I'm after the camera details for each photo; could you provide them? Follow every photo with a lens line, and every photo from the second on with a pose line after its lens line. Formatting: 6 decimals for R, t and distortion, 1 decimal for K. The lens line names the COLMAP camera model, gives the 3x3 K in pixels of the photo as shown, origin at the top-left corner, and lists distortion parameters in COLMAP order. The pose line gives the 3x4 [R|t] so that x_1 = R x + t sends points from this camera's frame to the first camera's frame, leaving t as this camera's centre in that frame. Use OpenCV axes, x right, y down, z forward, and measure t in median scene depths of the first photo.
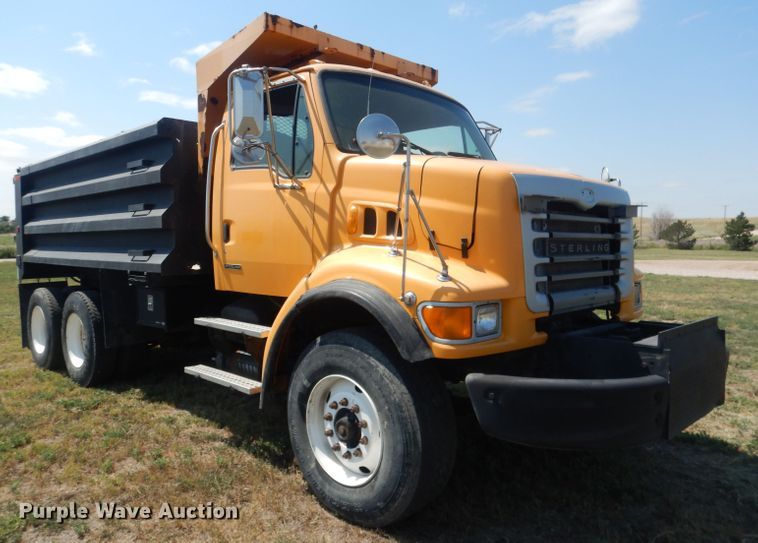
lens RADIAL K [[576.4, 0, 351.9], [0, 576.4, 269.2], [0, 0, 1]] dist [0.014955, -0.012327]
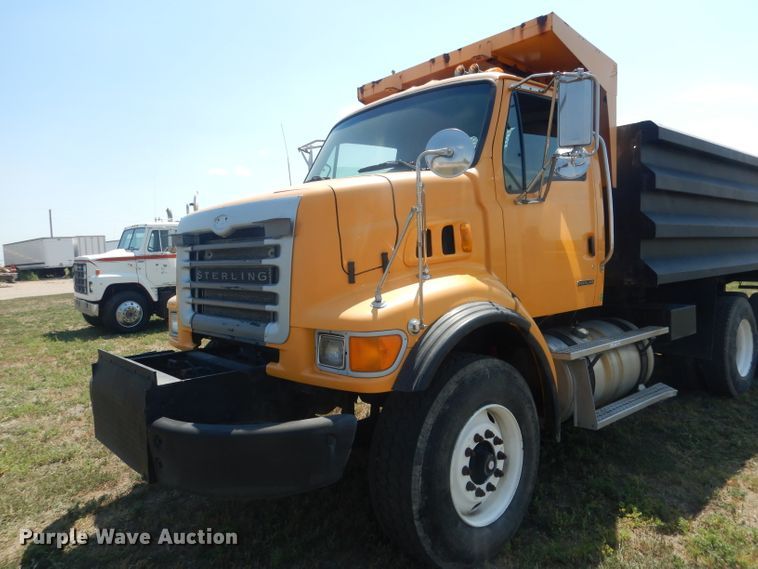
lens RADIAL K [[555.3, 0, 375.1], [0, 555.3, 279.7], [0, 0, 1]] dist [0.024076, 0.000855]
pose [[-0.041644, 0.041995, -0.998250, 1.199990], [-0.018143, 0.998920, 0.042780, -0.067956], [0.998968, 0.019892, -0.040837, 1.168158]]
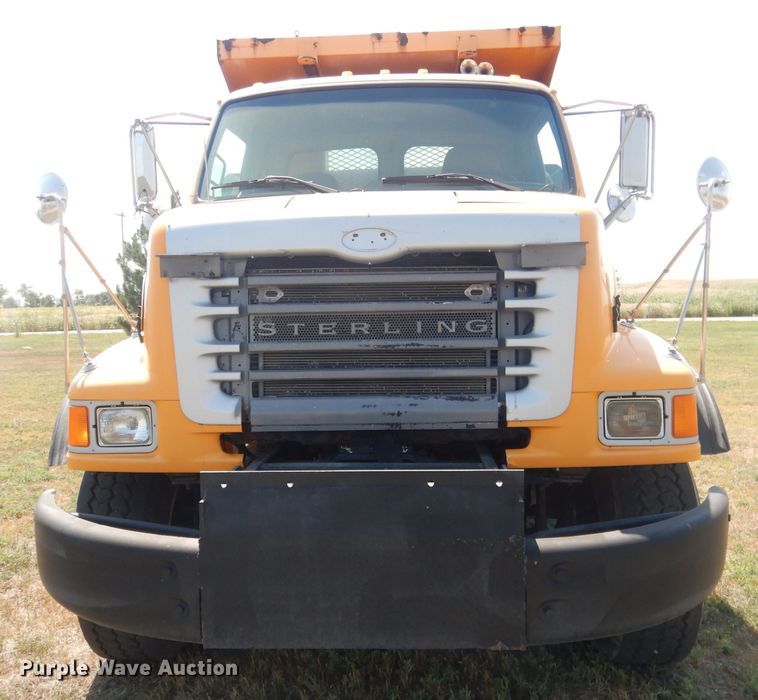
lens RADIAL K [[820.0, 0, 376.7], [0, 820.0, 354.8], [0, 0, 1]] dist [0.007088, 0.000000]
pose [[0.680096, 0.027503, -0.732607, 0.934444], [-0.014177, 0.999603, 0.024366, -0.027081], [0.732986, -0.006185, 0.680216, 0.388305]]
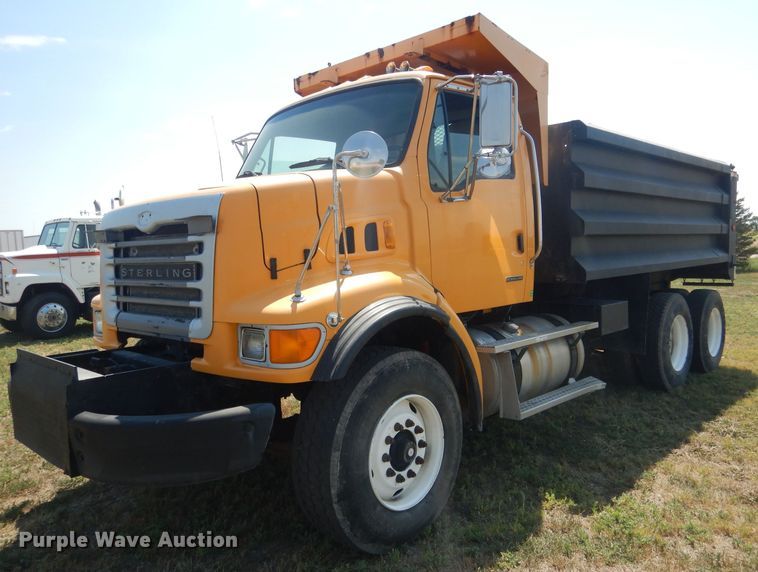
lens RADIAL K [[606.9, 0, 380.3], [0, 606.9, 286.9], [0, 0, 1]] dist [0.028784, -0.014489]
pose [[0.035685, 0.054633, -0.997869, 1.293548], [-0.017374, 0.998388, 0.054040, -0.067653], [0.999212, 0.015408, 0.036576, 1.218985]]
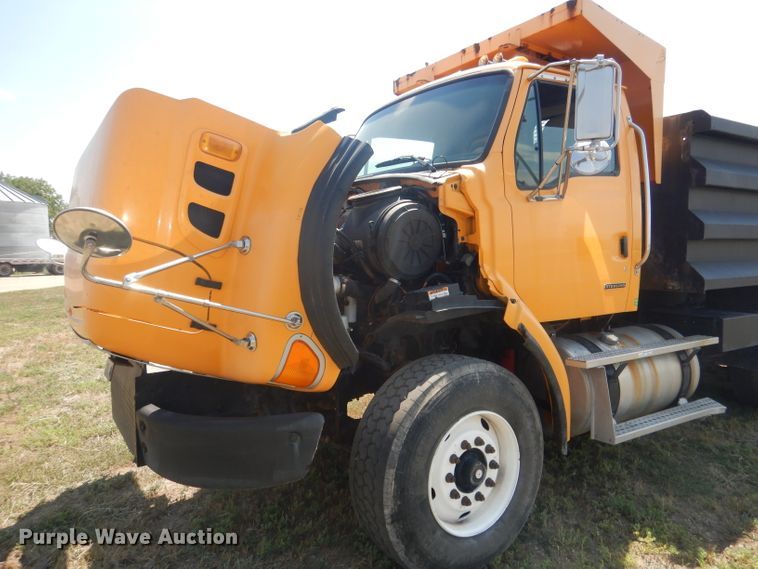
lens RADIAL K [[555.3, 0, 372.1], [0, 555.3, 278.1], [0, 0, 1]] dist [0.024076, 0.000855]
pose [[-0.188341, 0.048928, -0.980884, 1.175294], [-0.038550, 0.997620, 0.057165, -0.077219], [0.981347, 0.048579, -0.186006, 1.281604]]
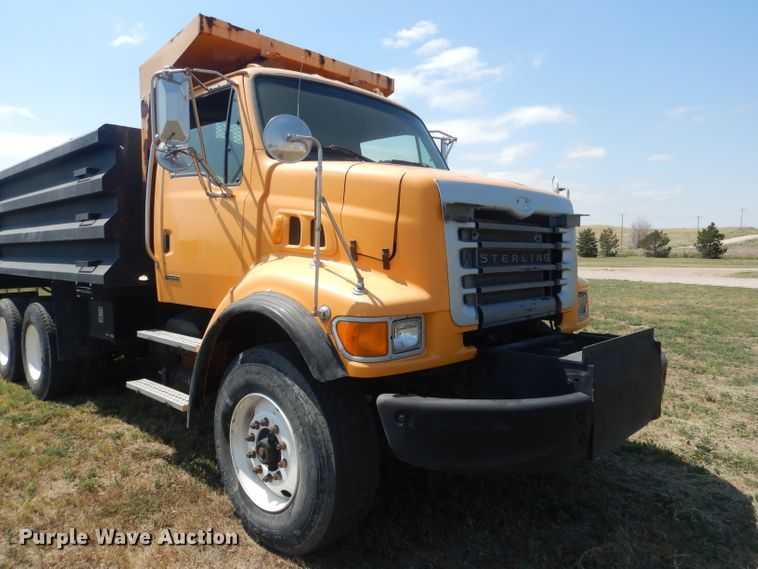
lens RADIAL K [[546.9, 0, 374.7], [0, 546.9, 276.5], [0, 0, 1]] dist [0.001973, 0.001754]
pose [[0.999258, -0.003493, 0.038351, 0.111444], [0.003508, 0.999994, -0.000342, -0.005823], [-0.038349, 0.000477, 0.999264, 0.082782]]
